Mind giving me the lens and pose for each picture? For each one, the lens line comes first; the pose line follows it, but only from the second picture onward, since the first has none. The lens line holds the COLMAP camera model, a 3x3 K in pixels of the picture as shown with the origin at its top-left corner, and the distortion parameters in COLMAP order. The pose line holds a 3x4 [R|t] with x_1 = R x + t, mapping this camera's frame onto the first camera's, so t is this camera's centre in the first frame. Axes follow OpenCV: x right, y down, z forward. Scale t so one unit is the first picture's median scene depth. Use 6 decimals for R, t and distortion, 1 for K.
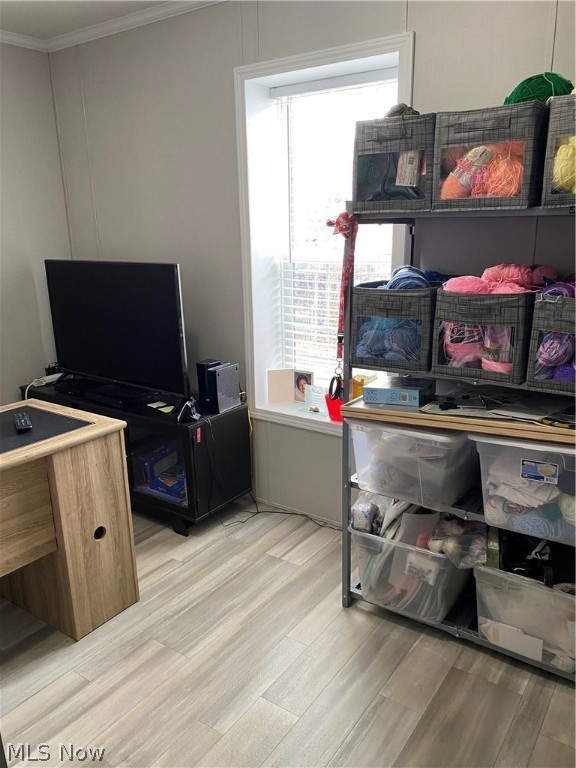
lens RADIAL K [[586.5, 0, 298.5], [0, 586.5, 392.7], [0, 0, 1]] dist [0.053808, -0.083784]
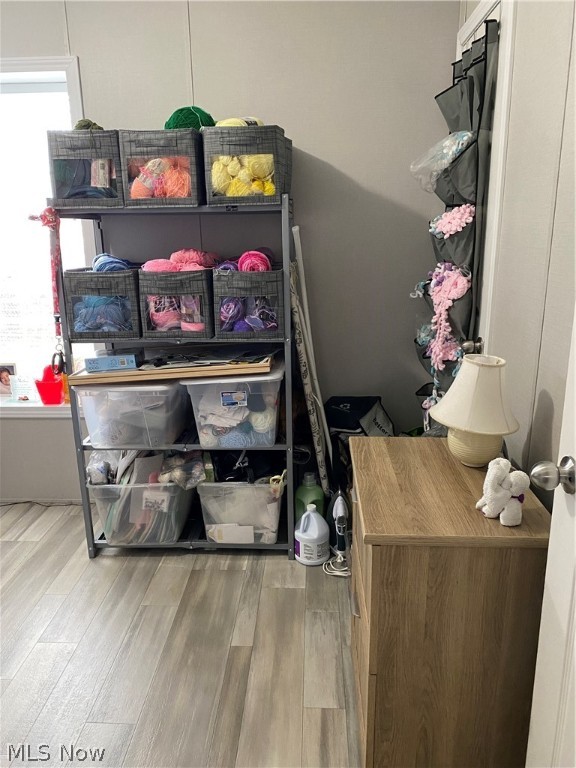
lens RADIAL K [[581.5, 0, 287.3], [0, 581.5, 391.2], [0, 0, 1]] dist [0.051412, -0.074694]
pose [[0.851598, -0.143853, 0.504071, -0.144820], [0.147505, 0.988514, 0.032905, 0.077313], [-0.503015, 0.046331, 0.863035, -0.202175]]
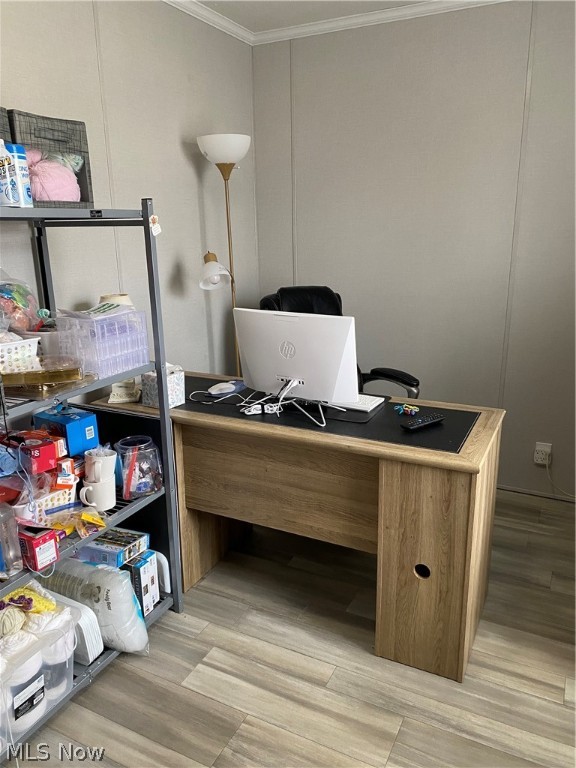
lens RADIAL K [[585.4, 0, 283.6], [0, 585.4, 383.8], [0, 0, 1]] dist [0.053241, -0.076942]
pose [[0.121883, 0.272158, -0.954502, 0.433456], [-0.251805, 0.938689, 0.235496, -0.192688], [0.960072, 0.211645, 0.182941, 0.652262]]
